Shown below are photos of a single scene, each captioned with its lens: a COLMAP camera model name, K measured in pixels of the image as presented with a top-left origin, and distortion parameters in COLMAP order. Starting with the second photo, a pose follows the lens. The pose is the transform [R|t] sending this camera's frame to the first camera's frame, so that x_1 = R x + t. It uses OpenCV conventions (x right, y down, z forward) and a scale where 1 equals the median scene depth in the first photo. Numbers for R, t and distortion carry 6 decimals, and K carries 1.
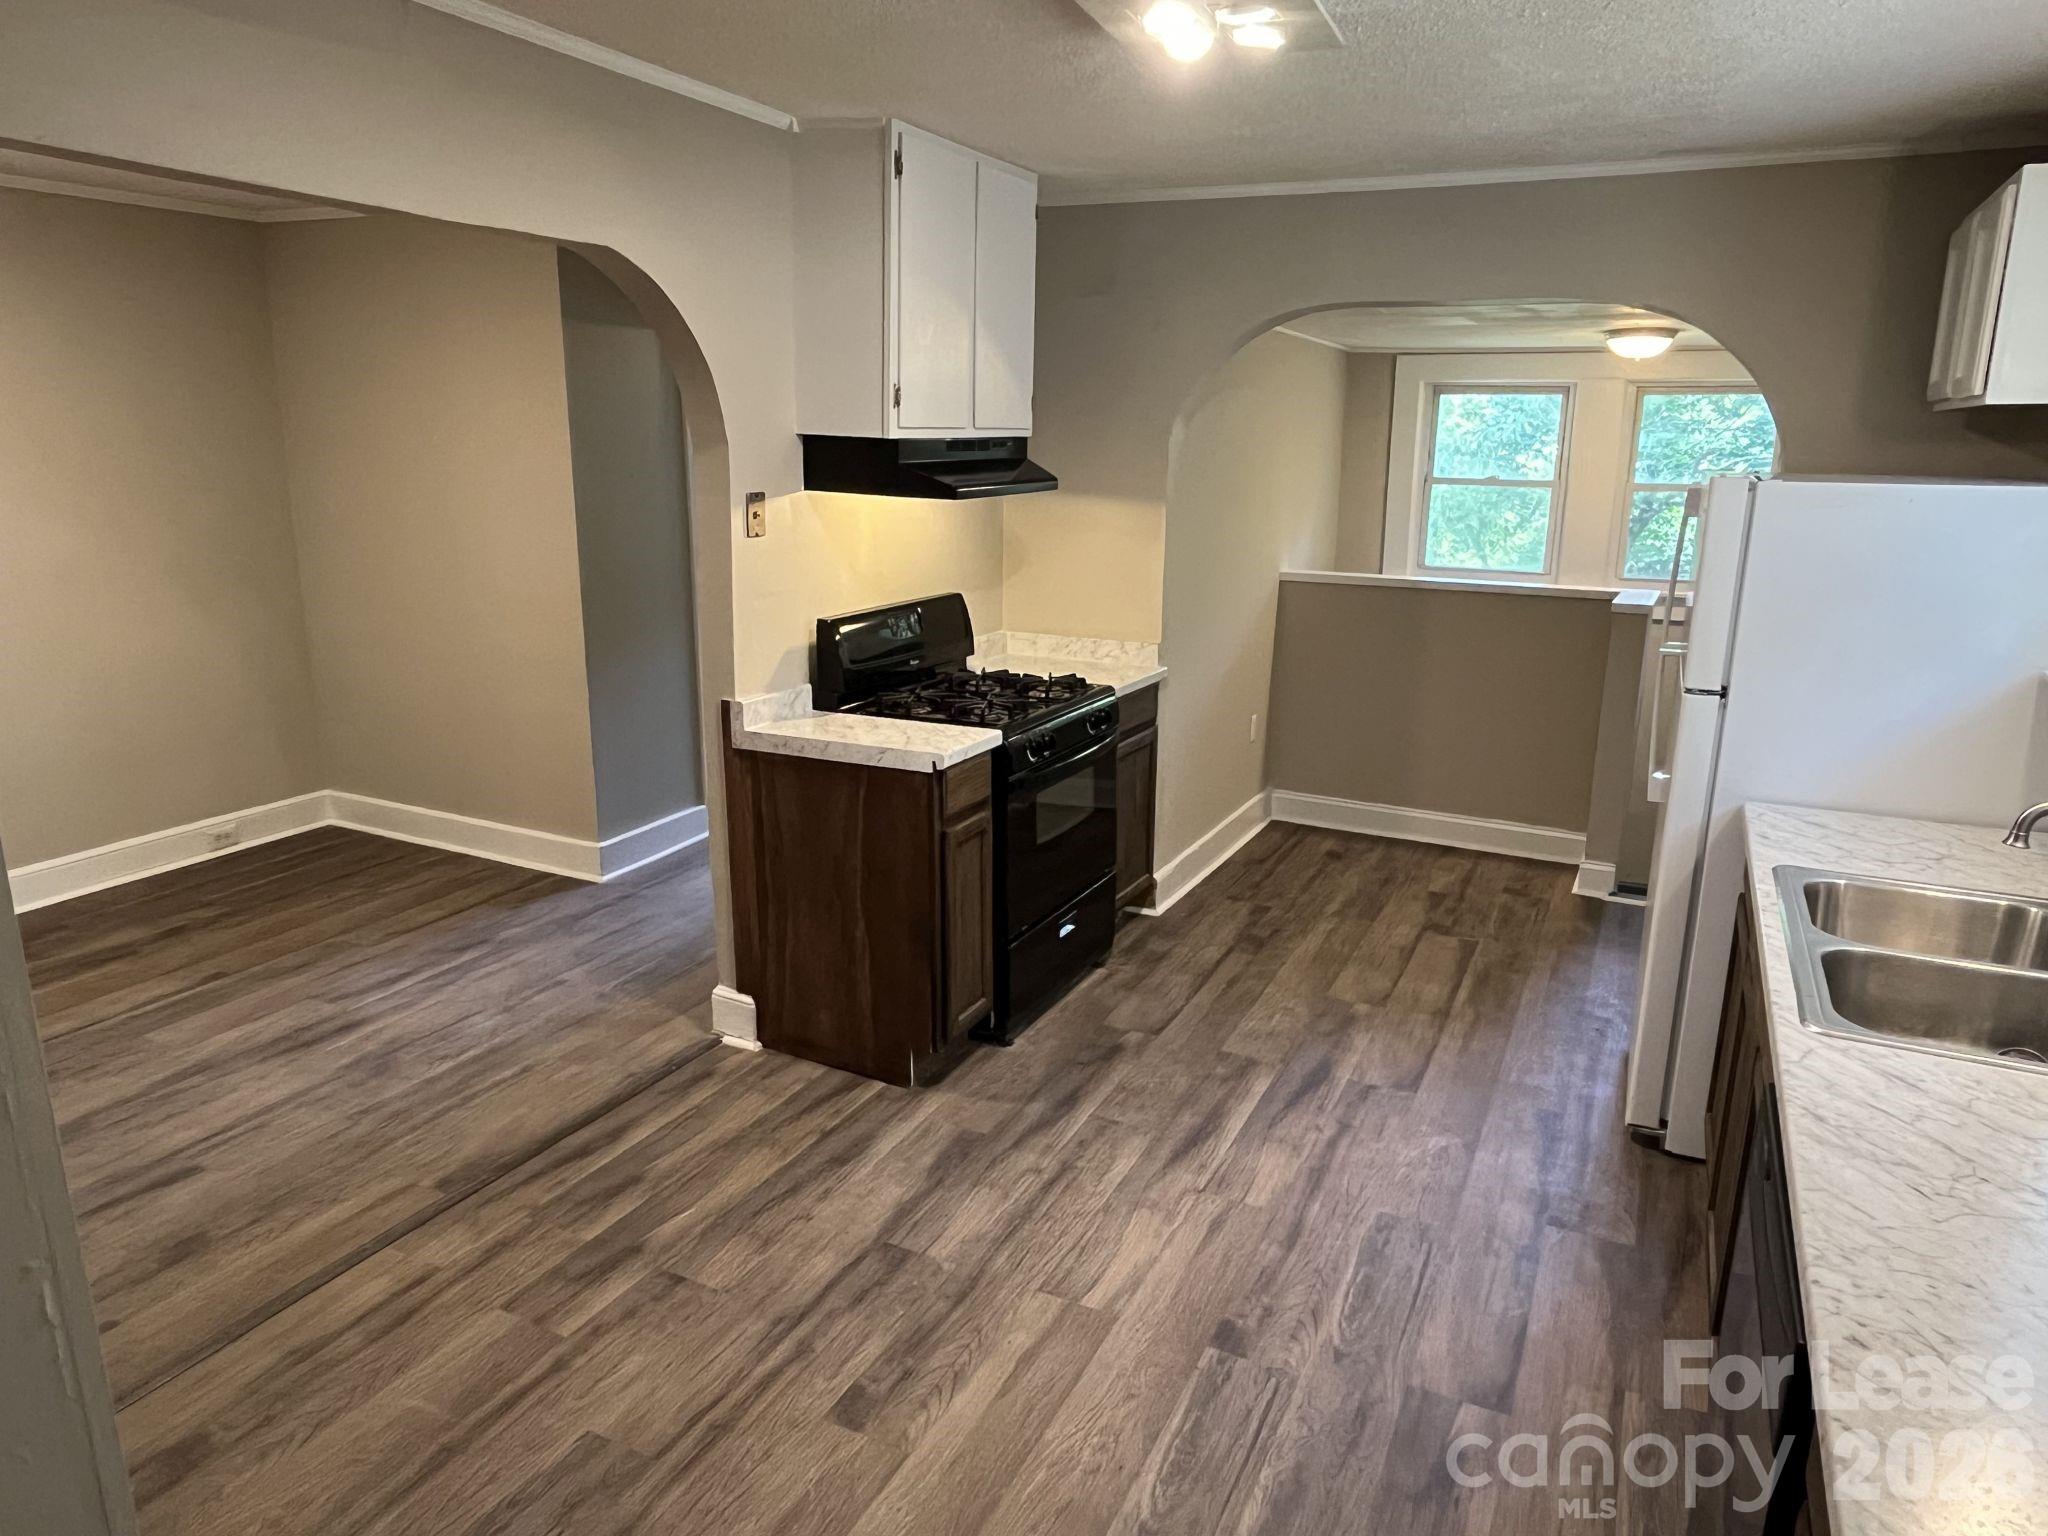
lens RADIAL K [[1322.9, 0, 1024.0], [0, 1322.9, 768.0], [0, 0, 1]] dist [0.001061, -0.000508]
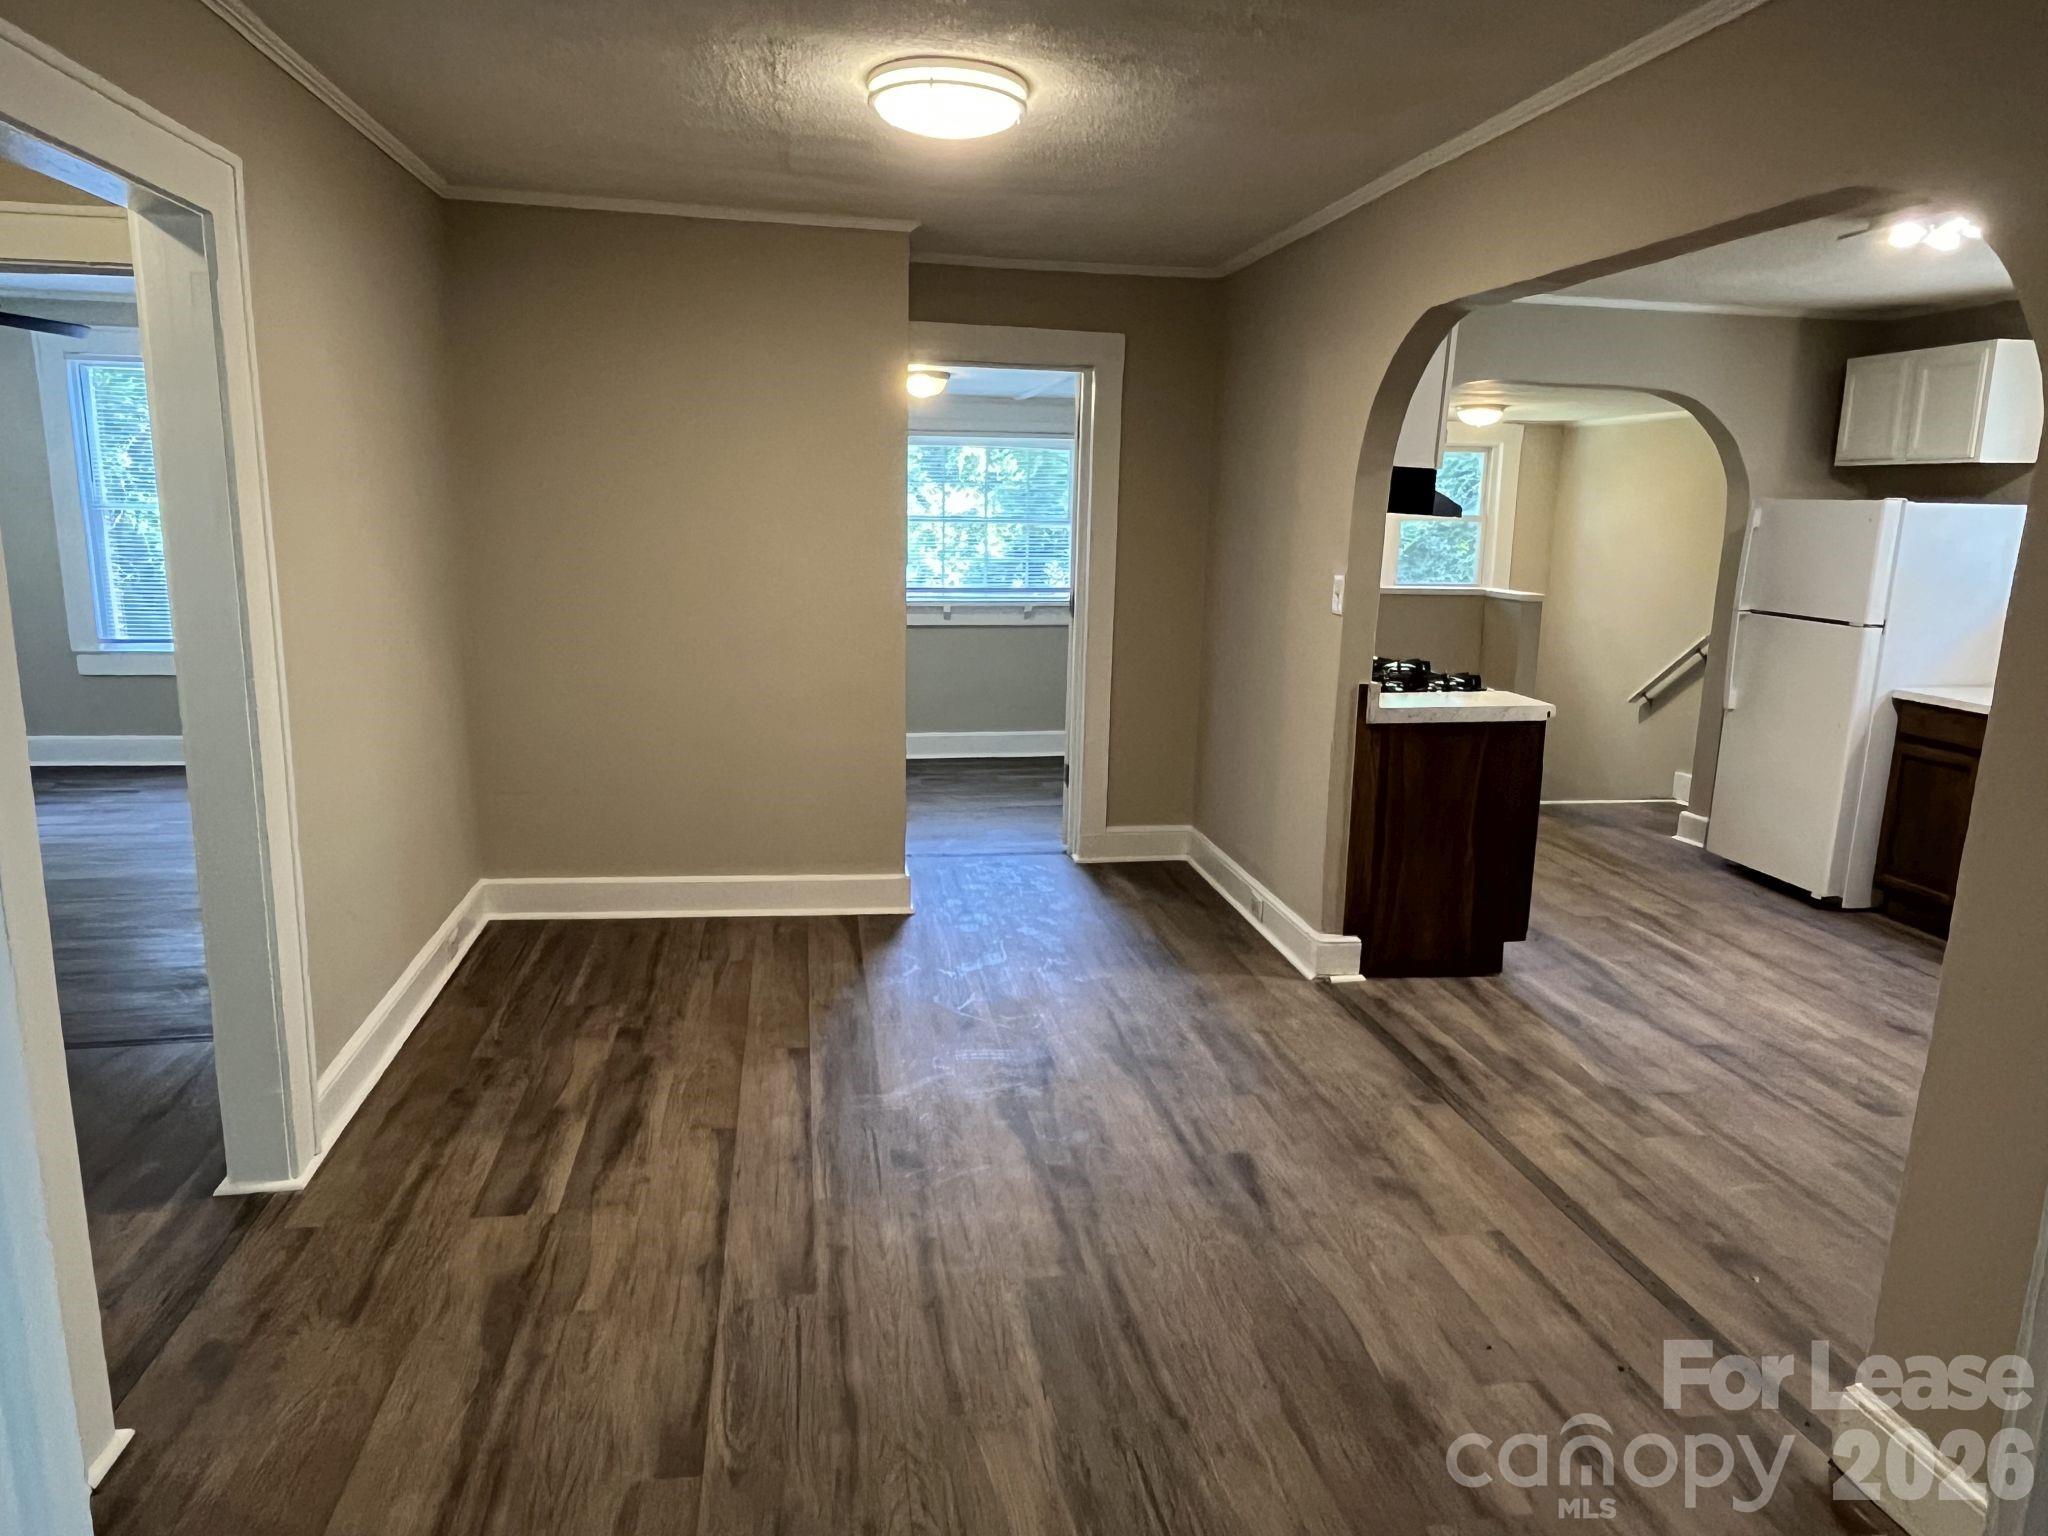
lens RADIAL K [[1328.3, 0, 1023.0], [0, 1328.3, 786.5], [0, 0, 1]] dist [0.000257, 0.001501]
pose [[0.808478, -0.114441, 0.577292, -1.259837], [0.127828, 0.991641, 0.017562, -0.020885], [-0.574476, 0.059596, 0.816349, 0.221733]]
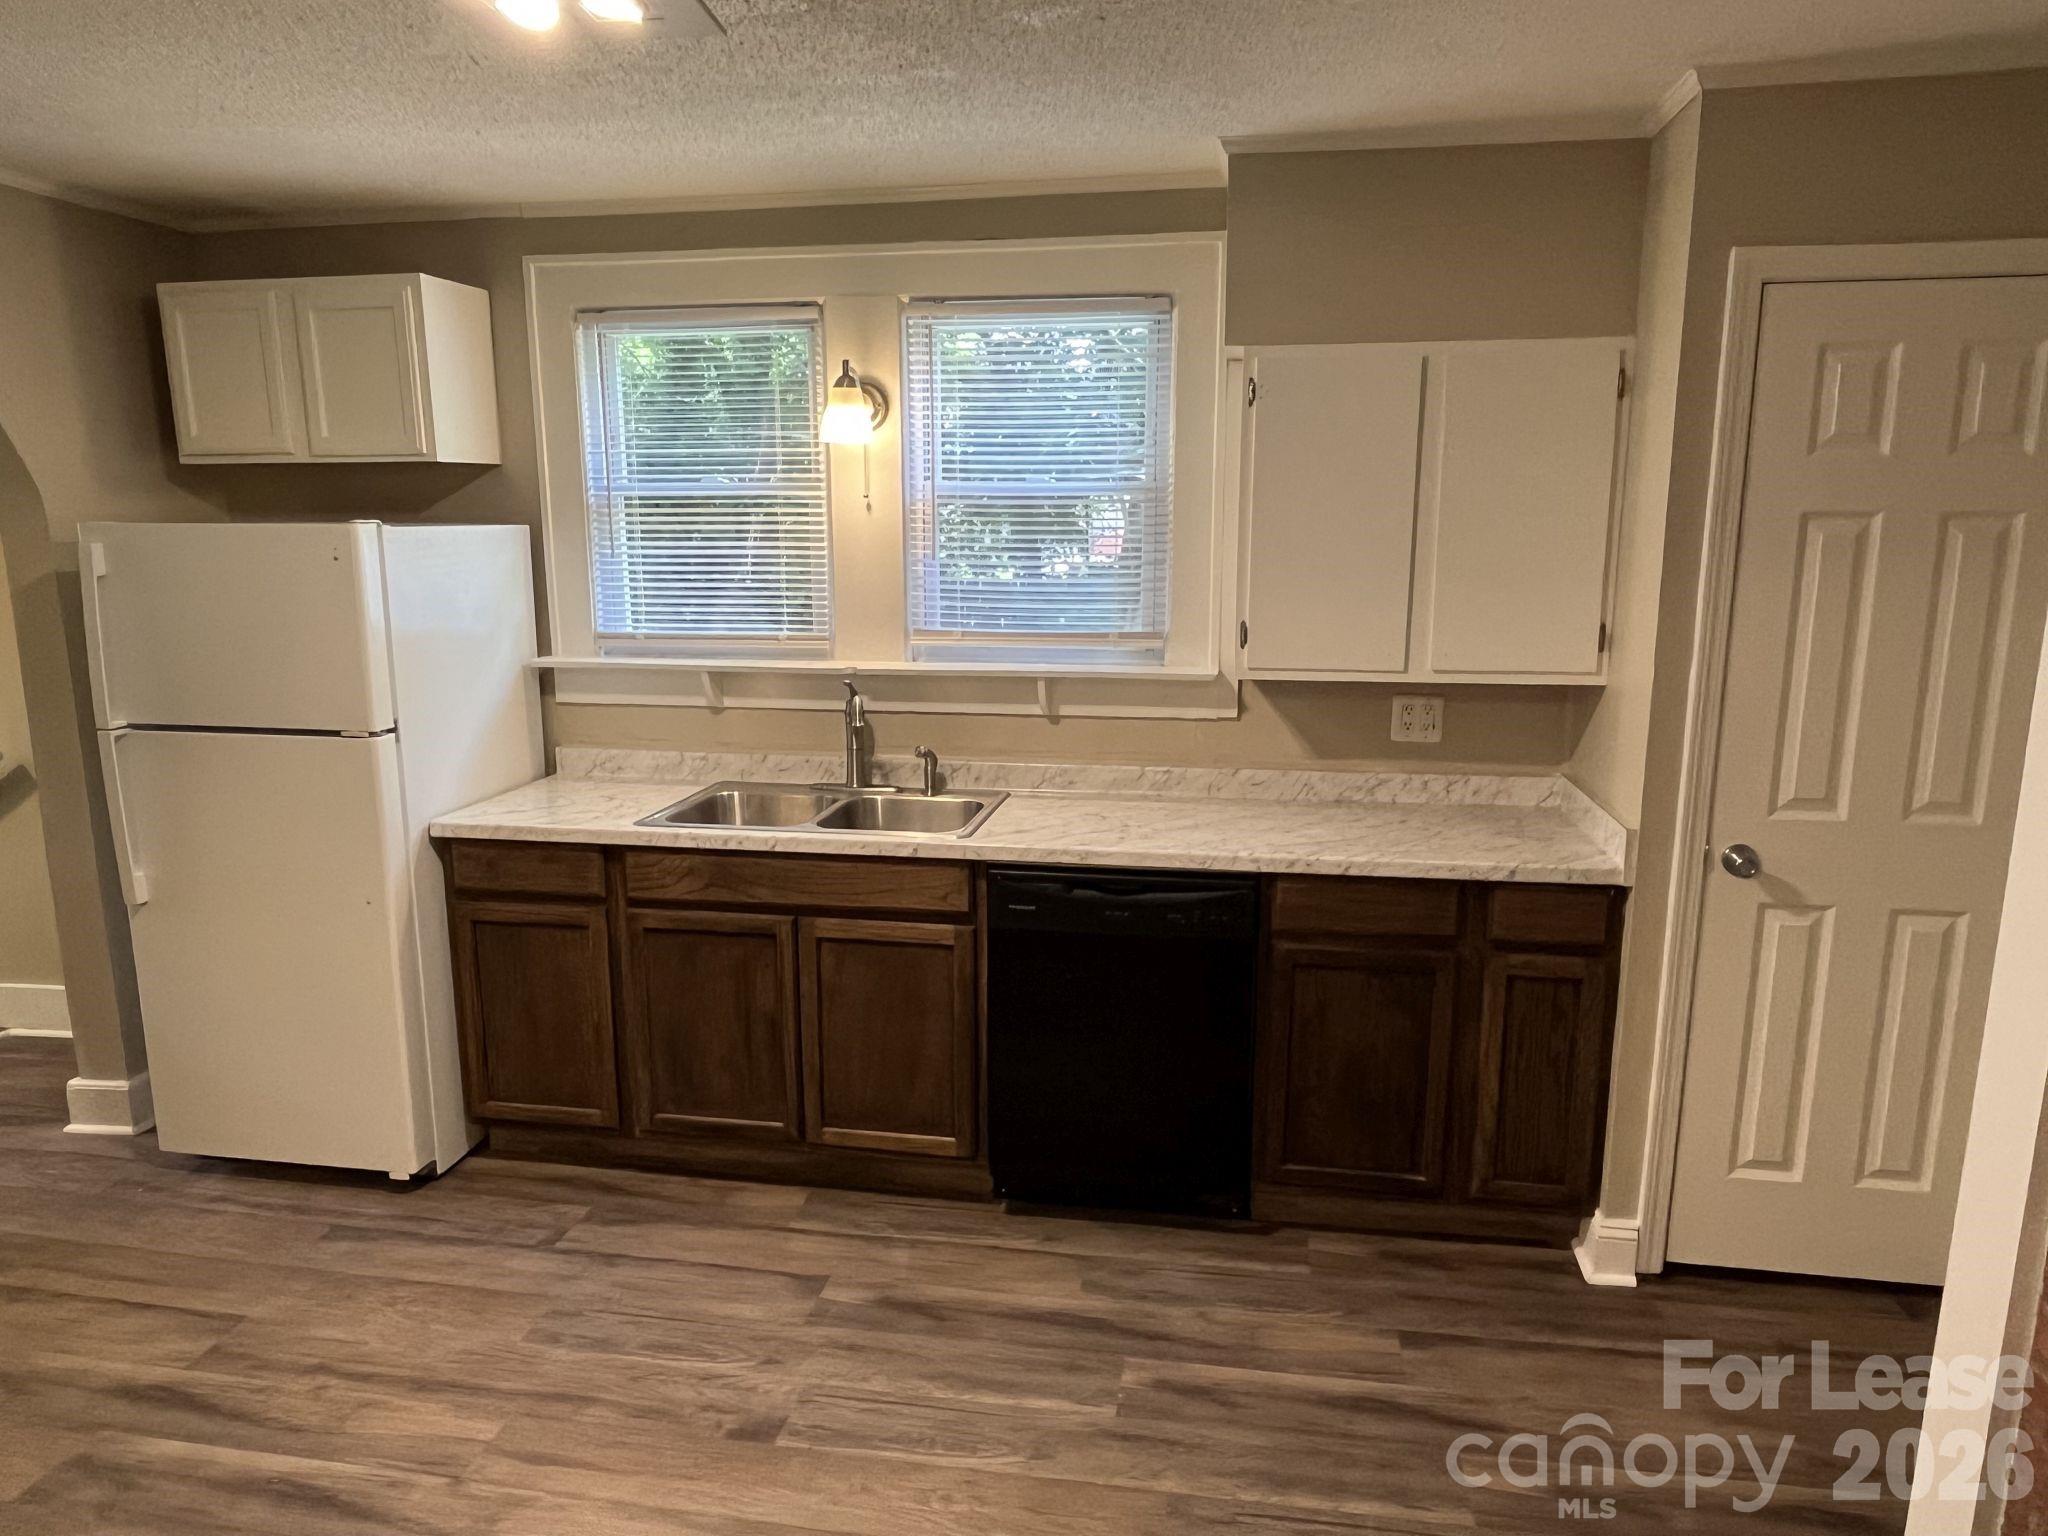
lens RADIAL K [[1328.3, 0, 1023.0], [0, 1328.3, 786.5], [0, 0, 1]] dist [0.000257, 0.001501]
pose [[-0.283414, -0.191346, 0.939714, -0.545567], [0.230676, 0.937520, 0.260470, -0.155951], [-0.930841, 0.290591, -0.221568, 0.707443]]
